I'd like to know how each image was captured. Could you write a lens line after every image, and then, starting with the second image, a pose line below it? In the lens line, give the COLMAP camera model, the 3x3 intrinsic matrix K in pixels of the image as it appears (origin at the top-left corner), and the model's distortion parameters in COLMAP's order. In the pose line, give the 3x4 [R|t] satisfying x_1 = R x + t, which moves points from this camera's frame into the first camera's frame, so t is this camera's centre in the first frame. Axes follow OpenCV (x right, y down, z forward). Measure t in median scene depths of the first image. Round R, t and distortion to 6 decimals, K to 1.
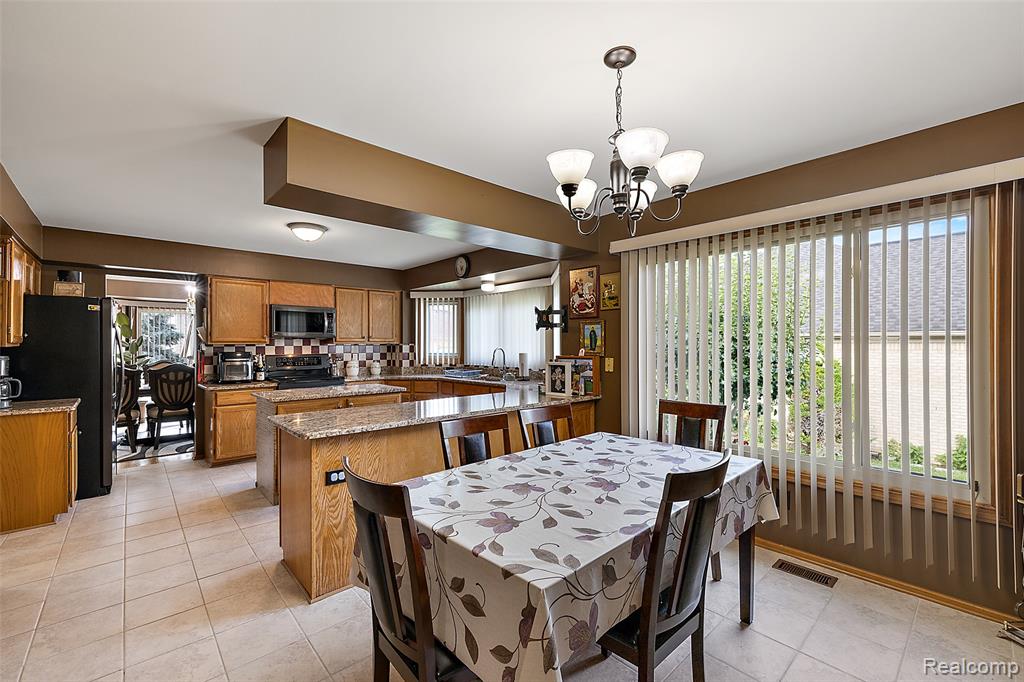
lens RADIAL K [[442.3, 0, 515.4], [0, 442.3, 343.2], [0, 0, 1]] dist [0.003261, 0.000140]
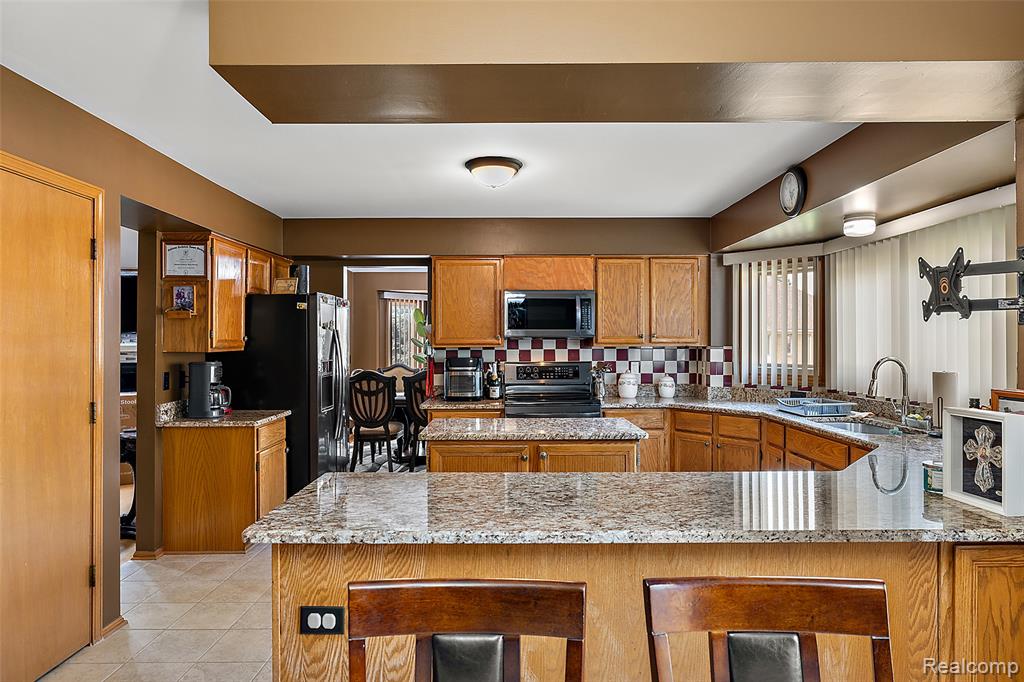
lens RADIAL K [[619.0, 0, 502.3], [0, 619.0, 340.5], [0, 0, 1]] dist [-0.003310, -0.000836]
pose [[0.738386, -0.000572, -0.674378, 0.108242], [0.002300, 0.999996, 0.001671, -0.010342], [0.674374, -0.002785, 0.738384, 0.286312]]
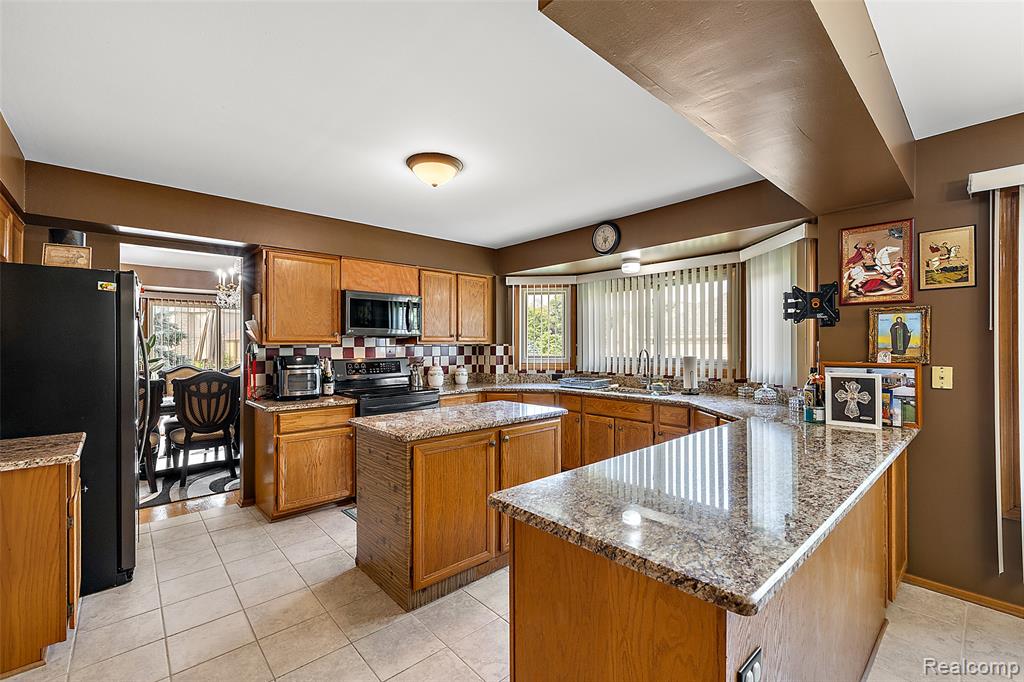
lens RADIAL K [[442.3, 0, 513.3], [0, 442.3, 343.6], [0, 0, 1]] dist [0.003261, 0.000140]
pose [[0.999988, -0.000665, 0.004848, -0.286782], [0.000666, 1.000000, -0.000146, 0.000798], [-0.004848, 0.000149, 0.999988, 0.280430]]
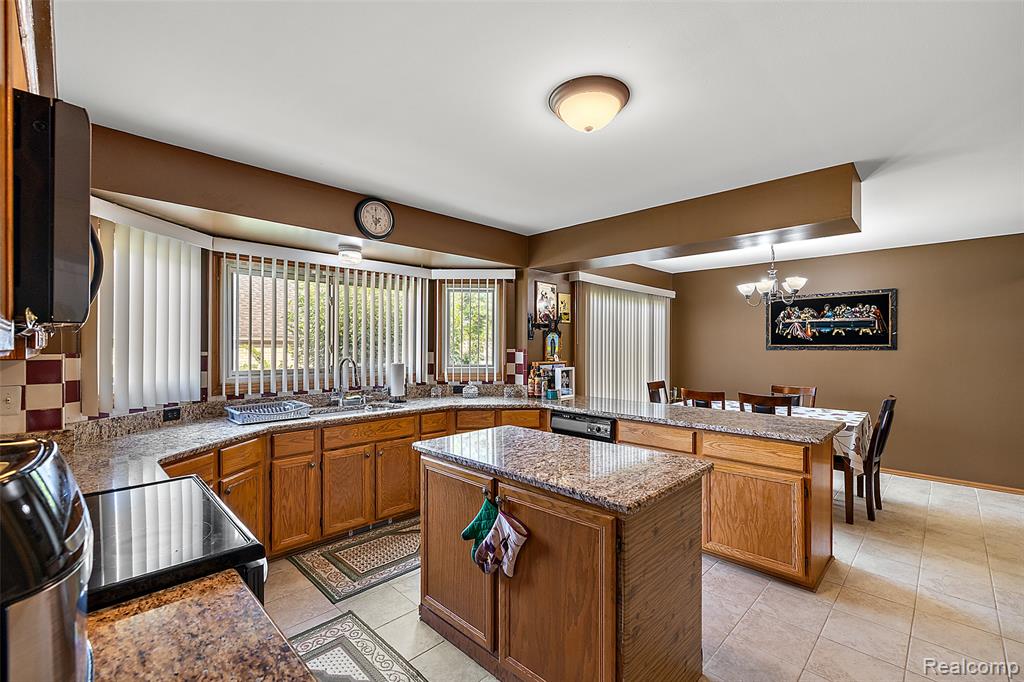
lens RADIAL K [[442.3, 0, 522.6], [0, 442.3, 344.2], [0, 0, 1]] dist [0.003261, 0.000140]
pose [[-0.074934, 0.005691, 0.997172, -0.739860], [-0.003402, 0.999976, -0.005963, -0.005966], [-0.997183, -0.003839, -0.074913, 0.883510]]
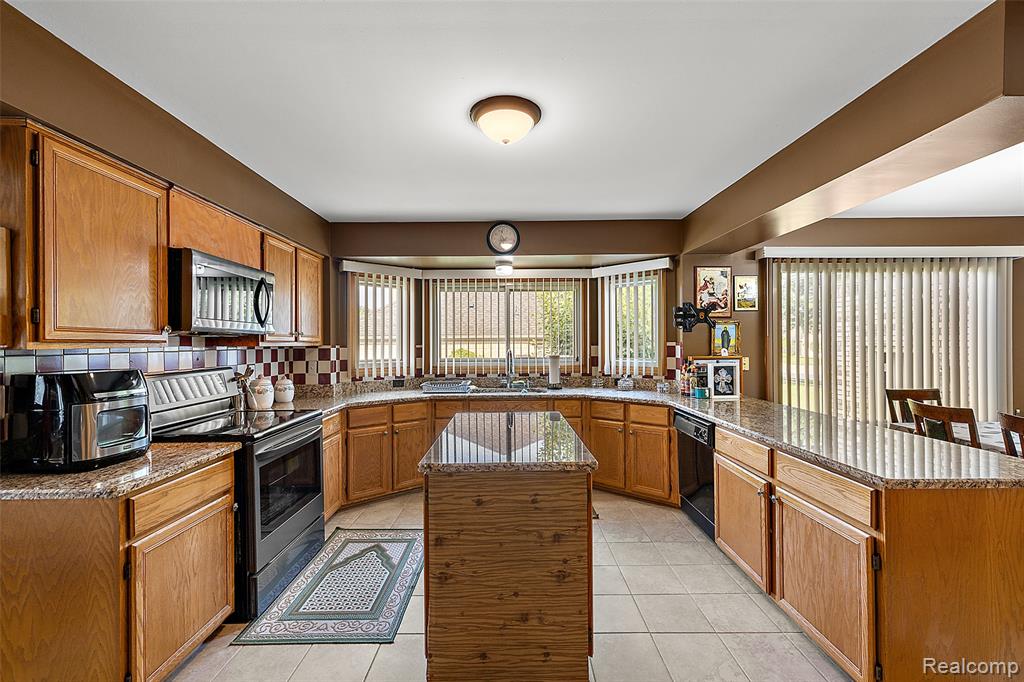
lens RADIAL K [[442.3, 0, 513.8], [0, 442.3, 341.2], [0, 0, 1]] dist [0.003261, 0.000140]
pose [[0.659423, 0.001207, 0.751771, -0.678685], [0.003856, 0.999980, -0.004988, -0.000753], [-0.751762, 0.006188, 0.659406, 0.529425]]
